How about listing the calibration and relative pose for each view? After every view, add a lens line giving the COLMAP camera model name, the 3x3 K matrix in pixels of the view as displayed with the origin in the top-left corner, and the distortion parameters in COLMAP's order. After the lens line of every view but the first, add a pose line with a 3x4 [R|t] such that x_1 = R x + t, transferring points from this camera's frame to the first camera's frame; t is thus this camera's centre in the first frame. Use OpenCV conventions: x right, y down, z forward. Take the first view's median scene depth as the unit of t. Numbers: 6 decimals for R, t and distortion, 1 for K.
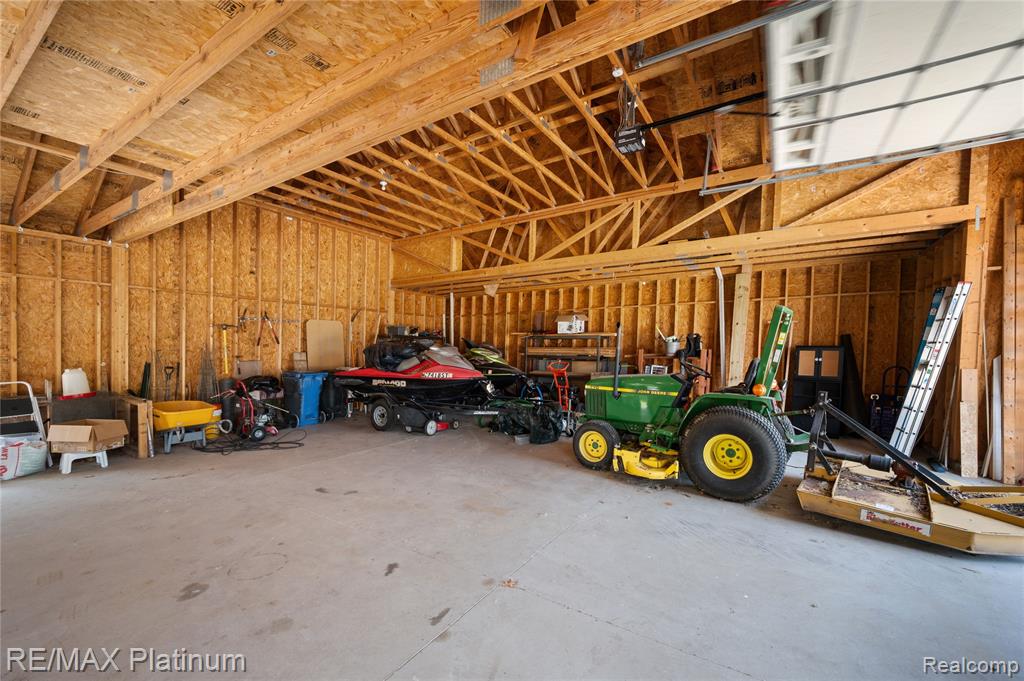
lens RADIAL K [[406.7, 0, 523.6], [0, 406.7, 377.0], [0, 0, 1]] dist [-0.001146, -0.000322]
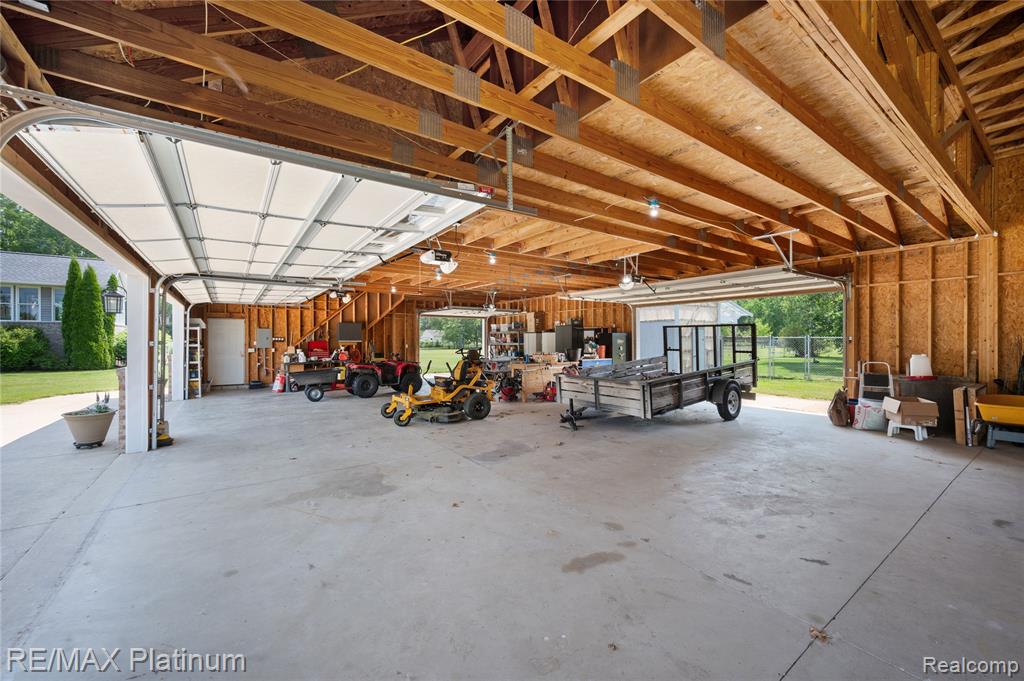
lens RADIAL K [[406.7, 0, 517.5], [0, 406.7, 338.8], [0, 0, 1]] dist [-0.001146, -0.000322]
pose [[-0.375637, -0.001355, -0.926766, 0.379256], [-0.062728, 0.997743, 0.023966, -0.017629], [0.924642, 0.067136, -0.374874, 0.299660]]
